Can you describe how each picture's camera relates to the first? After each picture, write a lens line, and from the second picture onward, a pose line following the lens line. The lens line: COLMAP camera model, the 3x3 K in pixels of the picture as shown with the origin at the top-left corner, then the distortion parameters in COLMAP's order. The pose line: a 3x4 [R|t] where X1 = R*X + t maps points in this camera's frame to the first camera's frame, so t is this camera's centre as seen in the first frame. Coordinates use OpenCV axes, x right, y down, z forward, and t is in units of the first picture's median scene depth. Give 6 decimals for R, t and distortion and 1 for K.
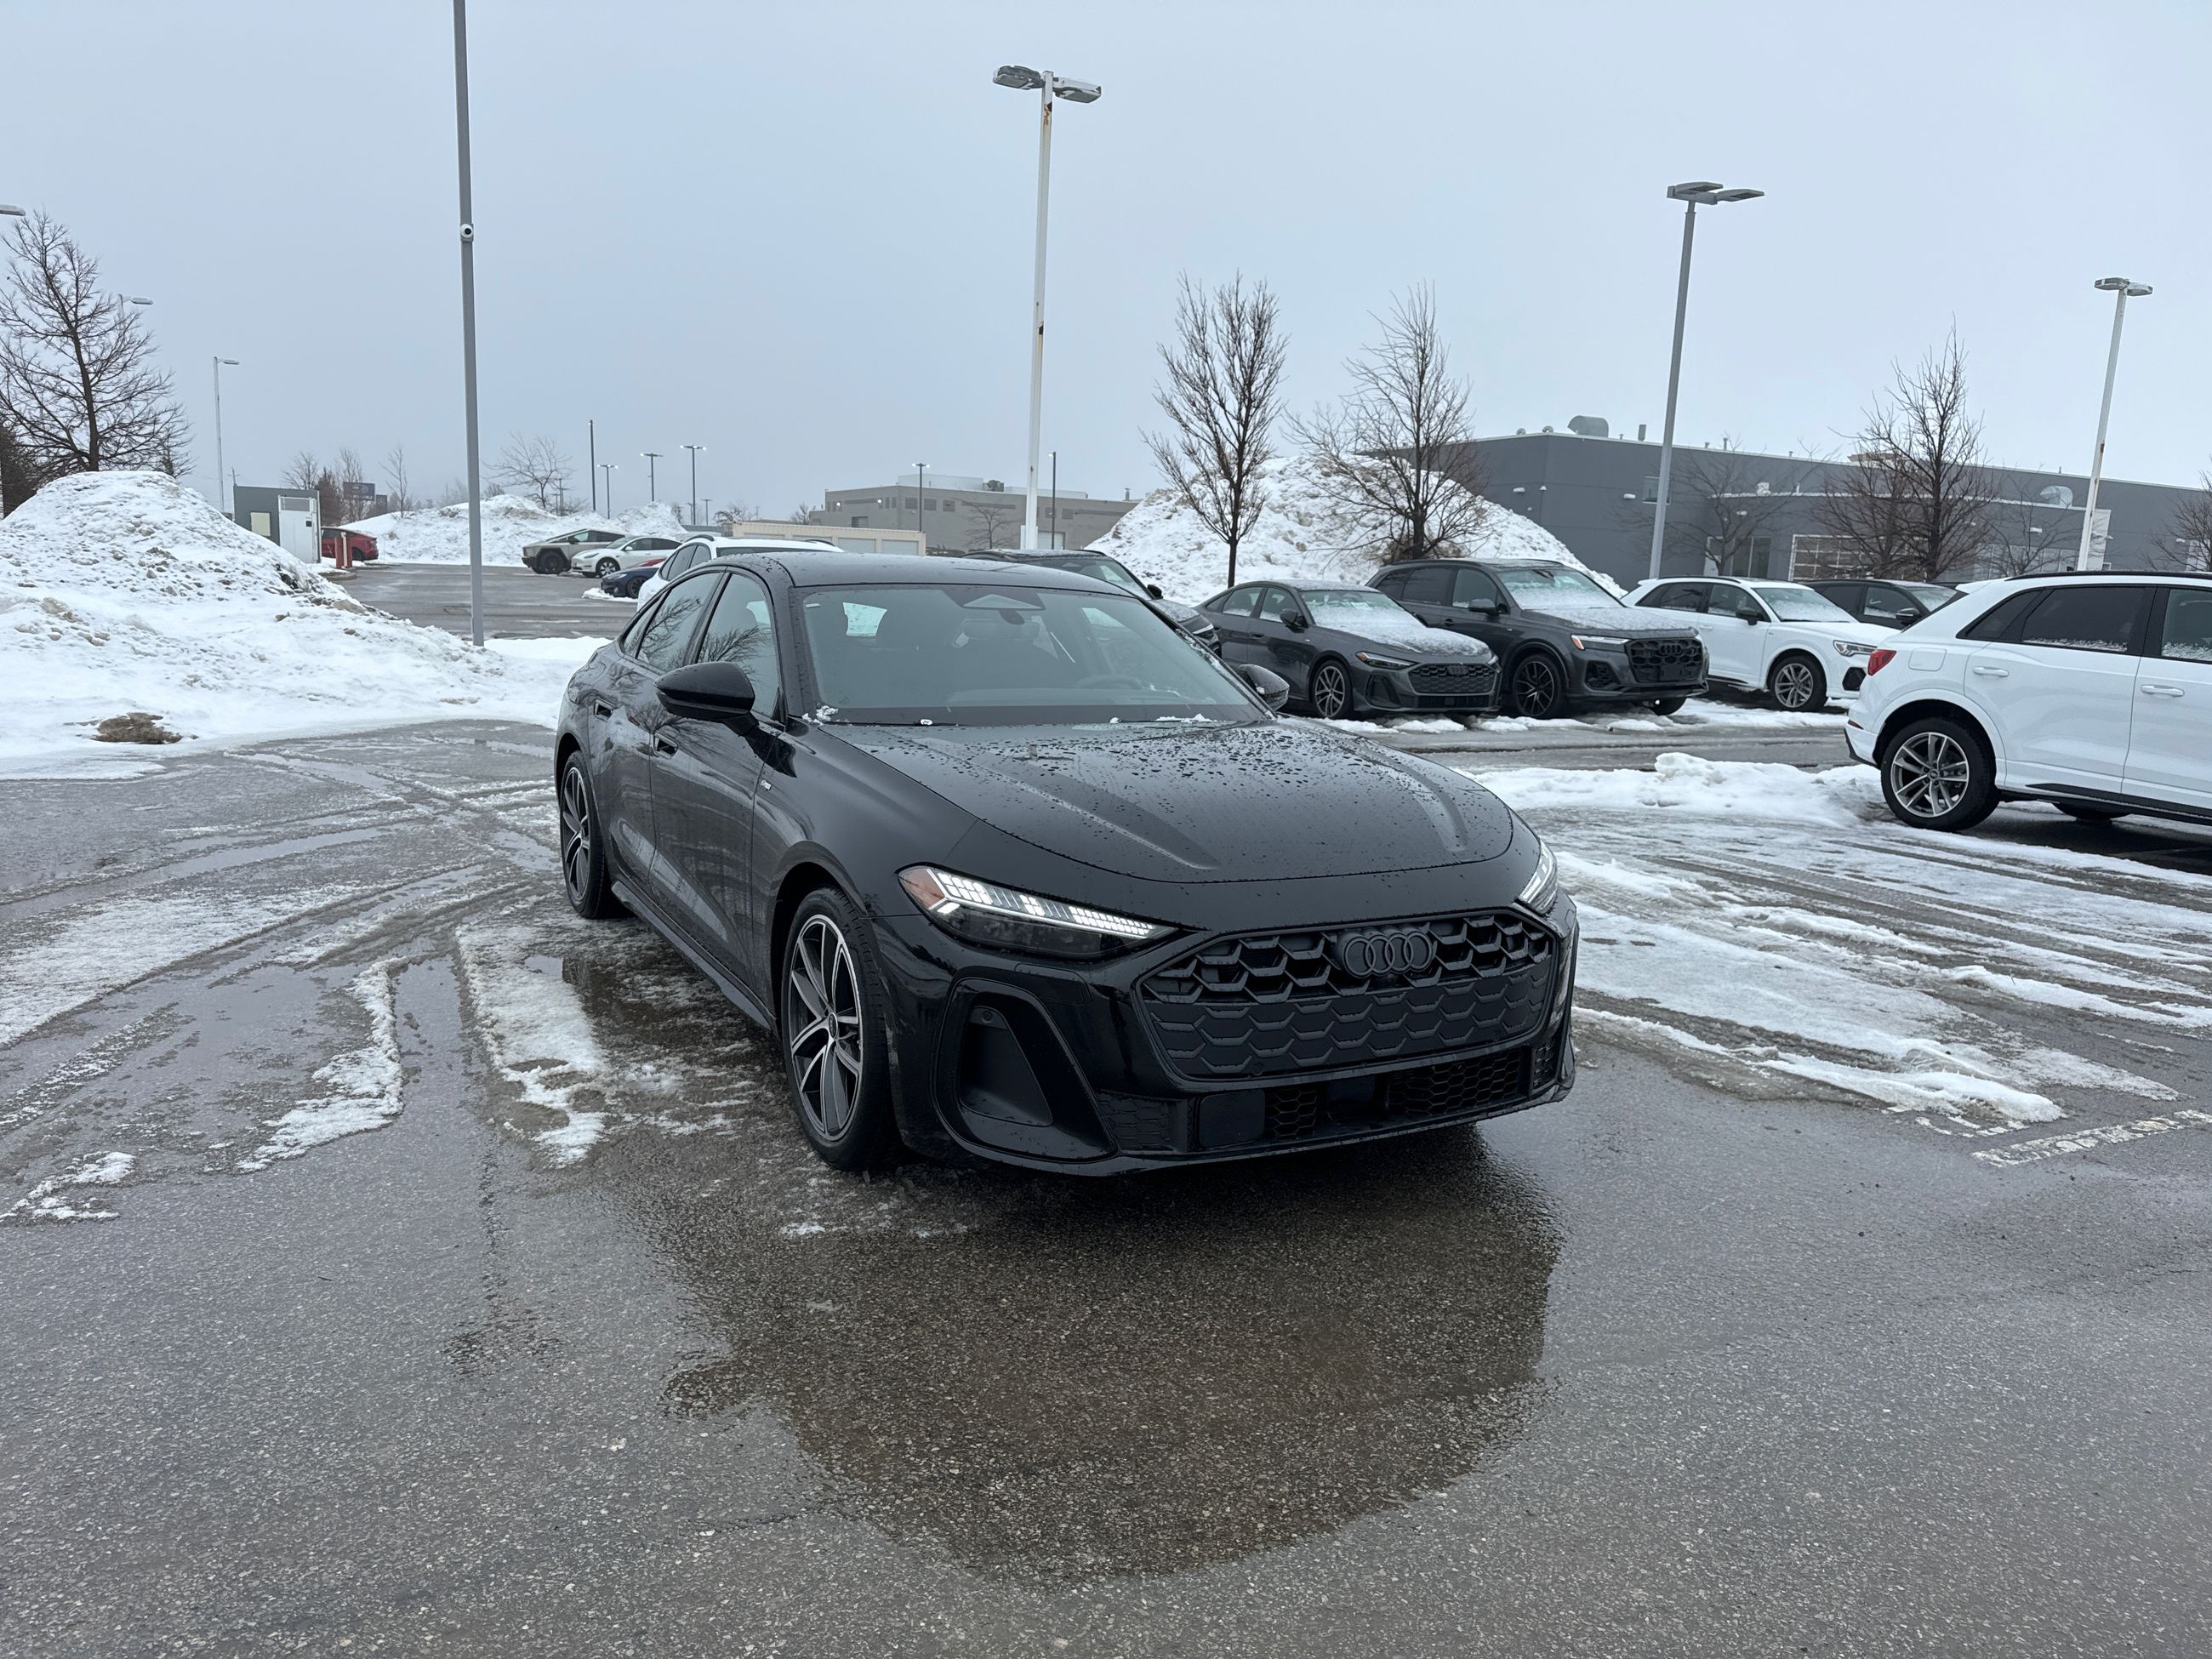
lens RADIAL K [[1550.0, 0, 1099.8], [0, 1550.0, 834.8], [0, 0, 1]] dist [0.061024, -0.073626]
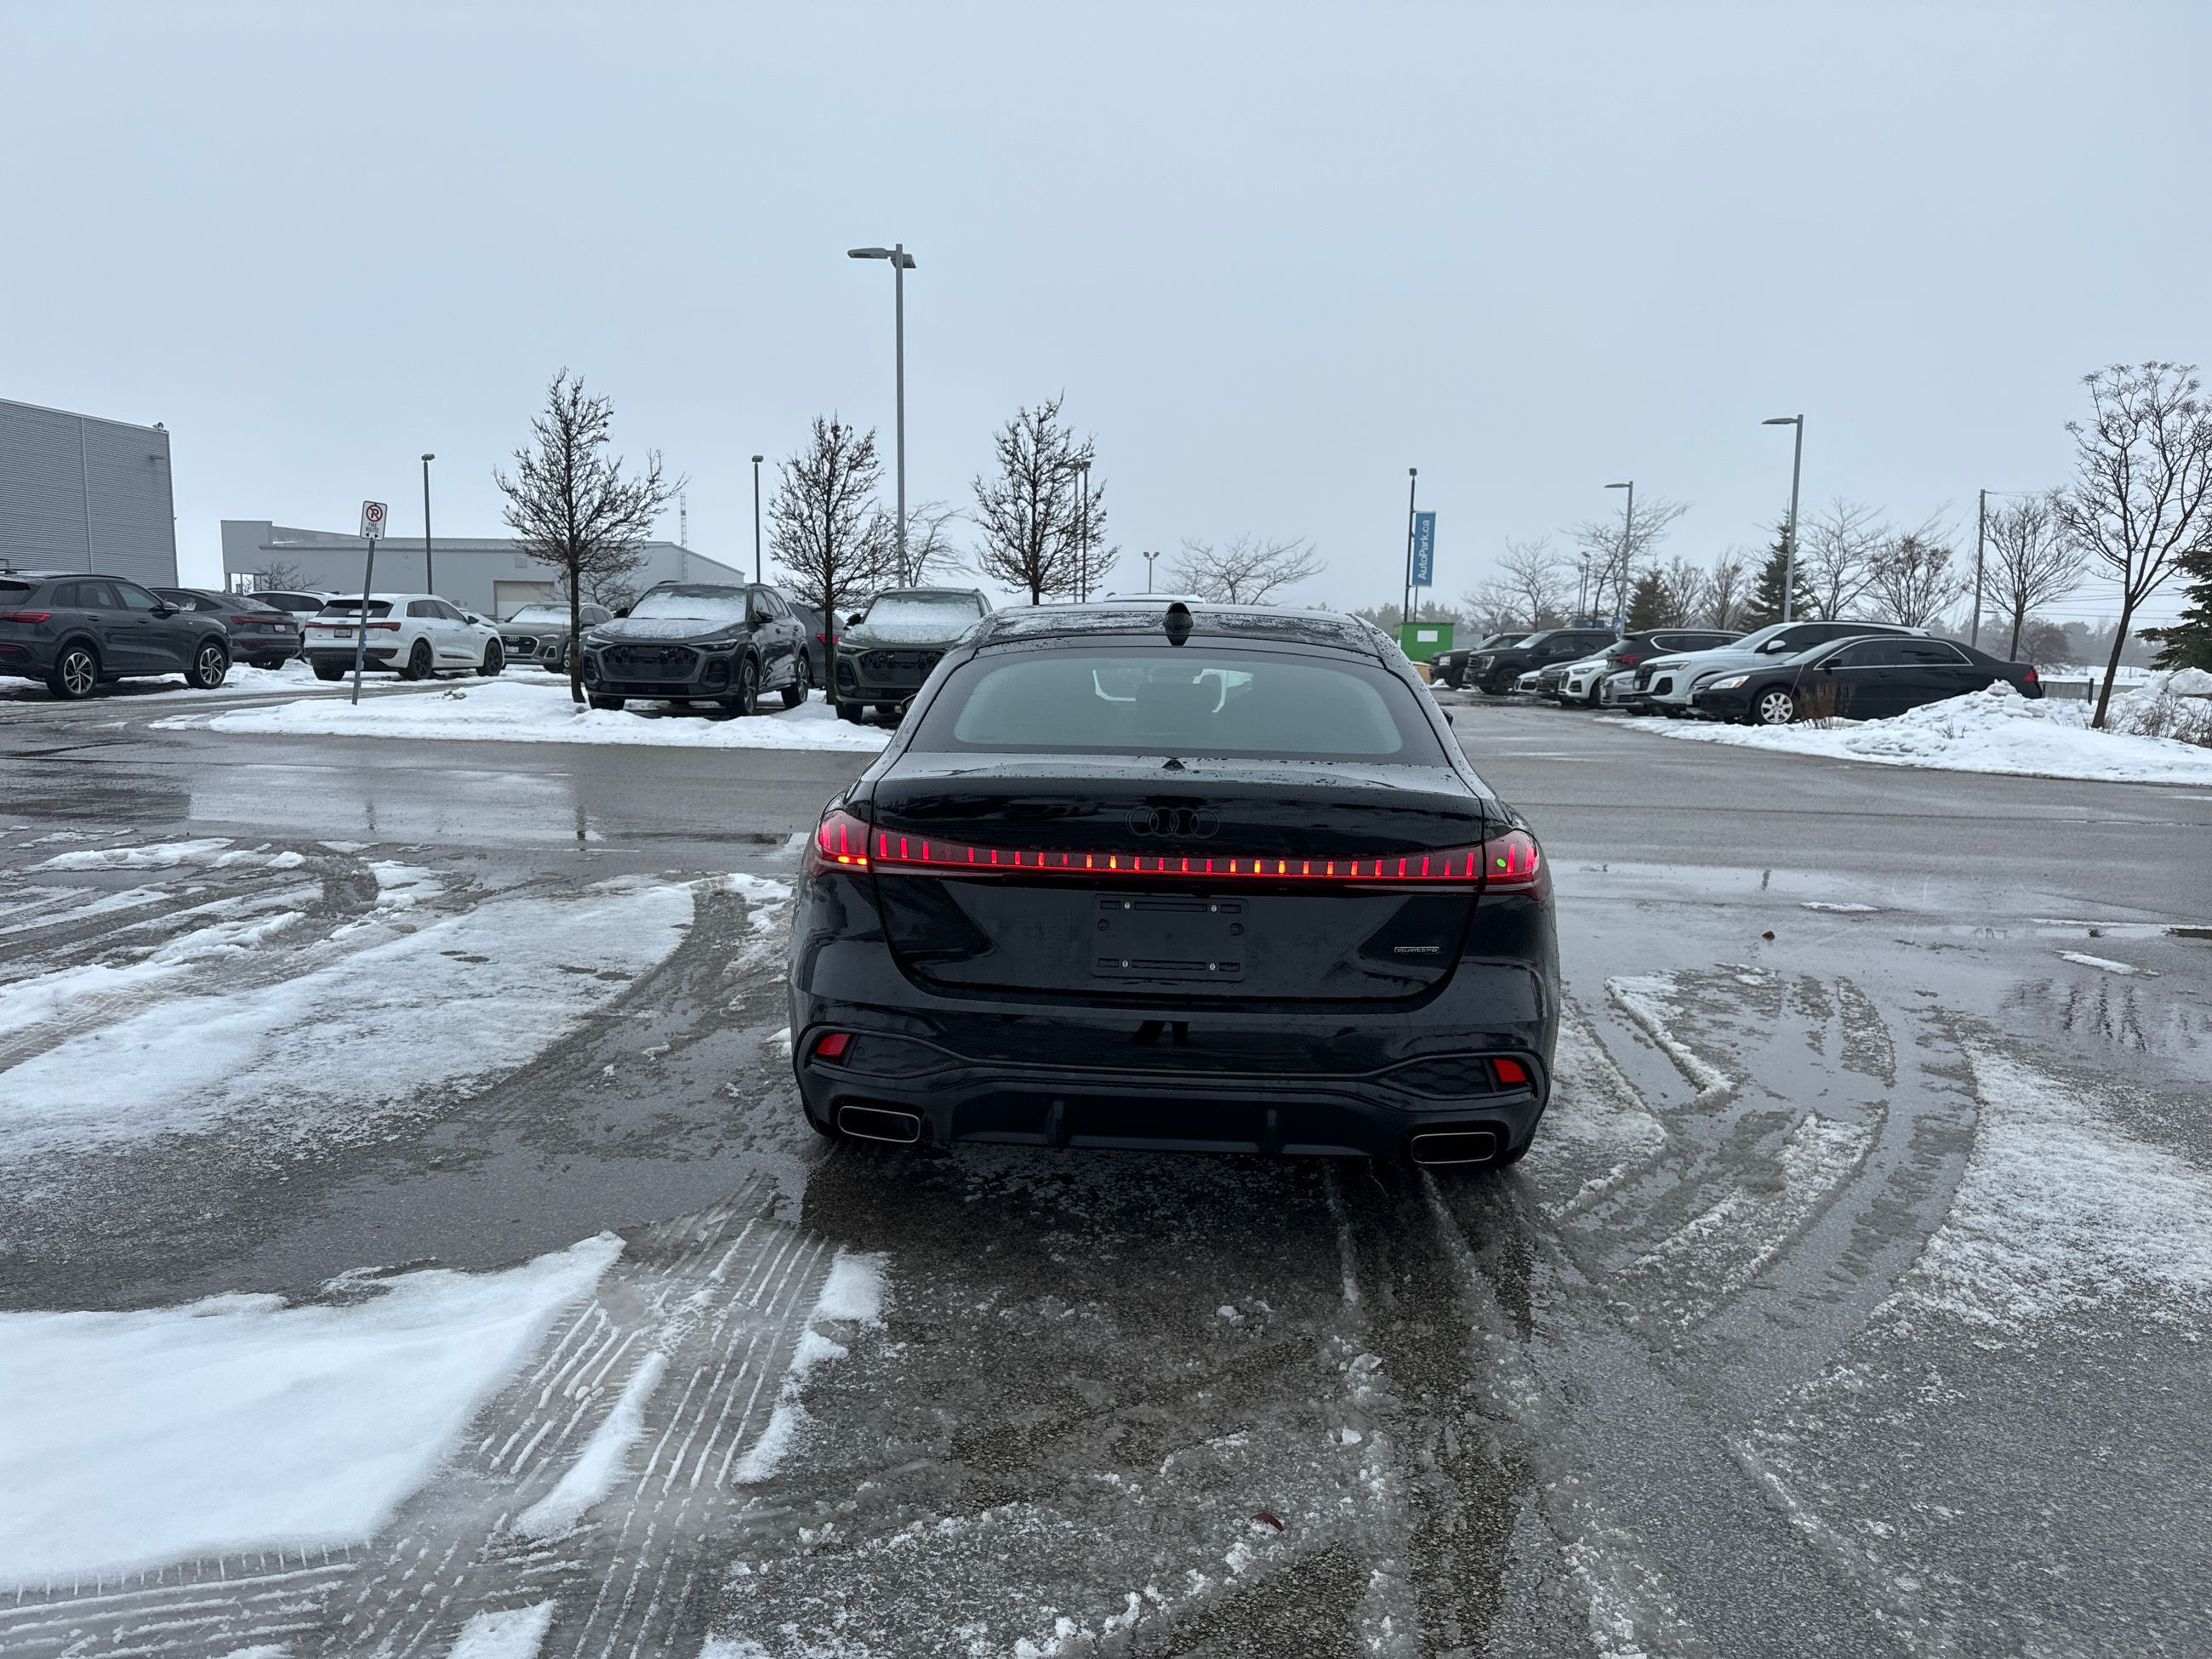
lens RADIAL K [[1550.0, 0, 1095.4], [0, 1550.0, 836.5], [0, 0, 1]] dist [0.061024, -0.073626]
pose [[-0.847720, -0.122906, 0.516008, -0.603630], [0.033857, 0.958266, 0.283867, -0.324431], [-0.529362, 0.258110, -0.808180, 1.882266]]
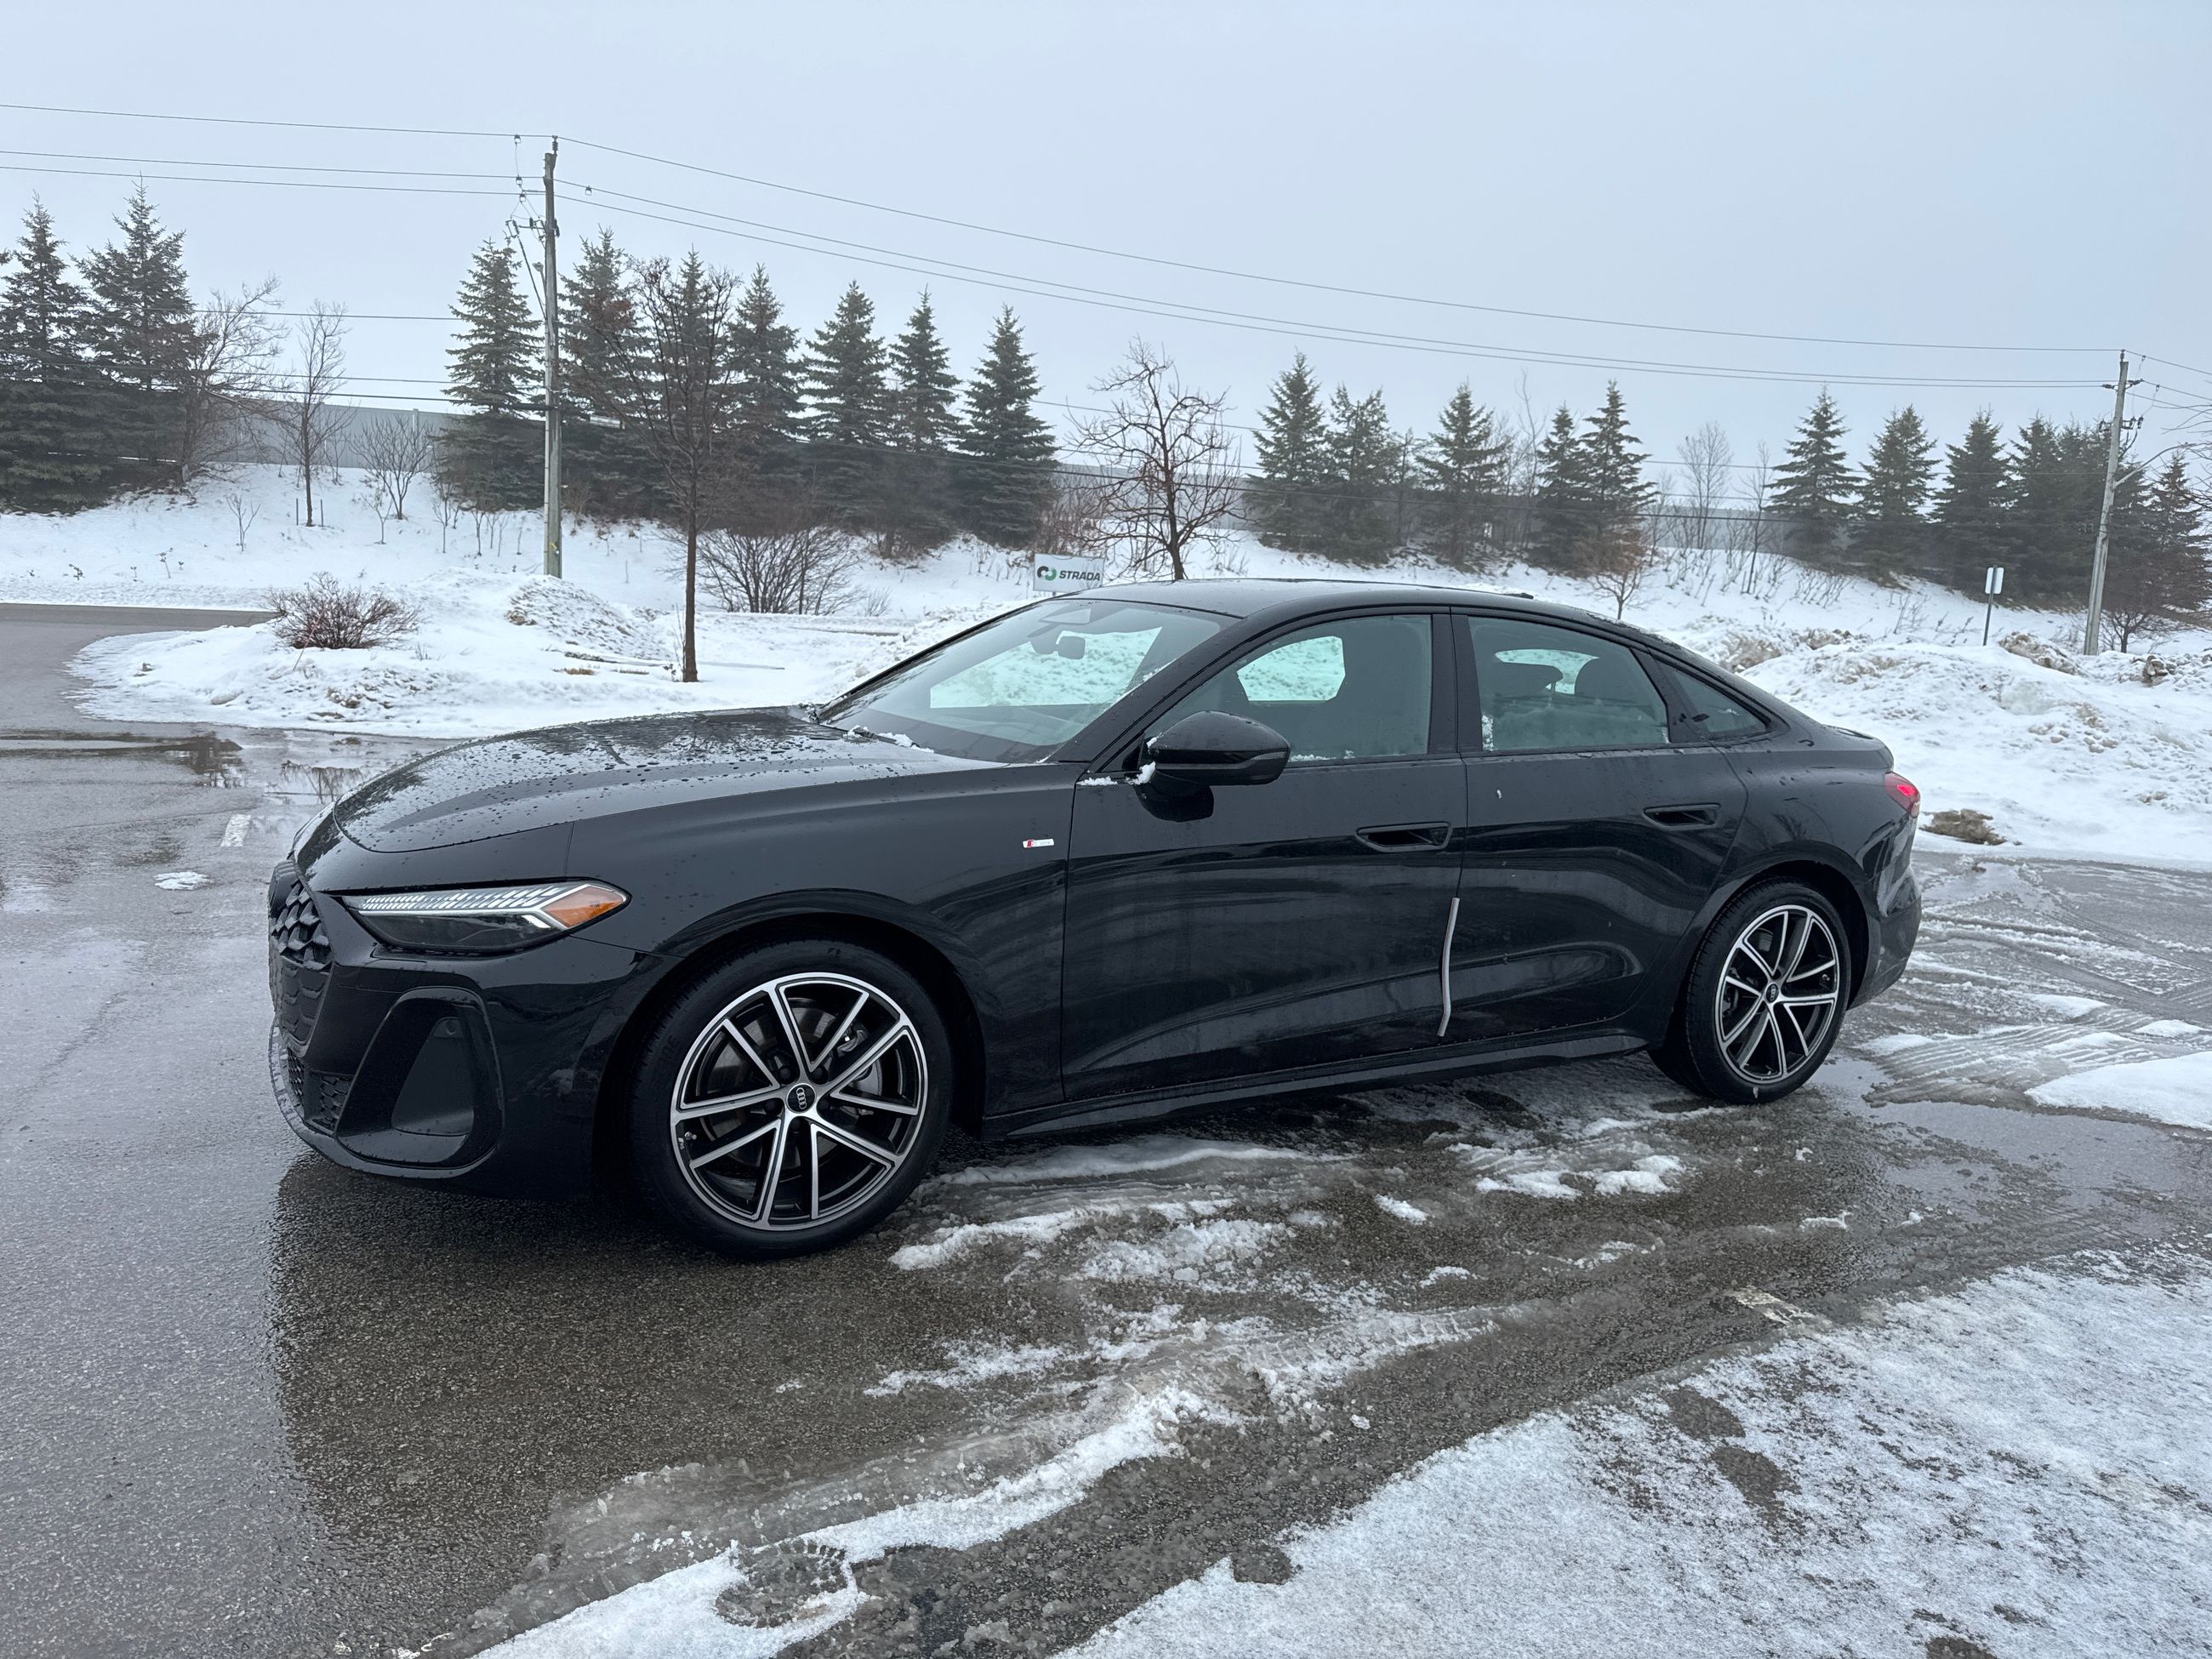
lens RADIAL K [[1550.0, 0, 1095.6], [0, 1550.0, 831.2], [0, 0, 1]] dist [0.061024, -0.073626]
pose [[-0.003737, 0.114808, -0.993381, 0.759063], [-0.213413, 0.970410, 0.112956, -0.122334], [0.976955, 0.212423, 0.020875, 0.931261]]
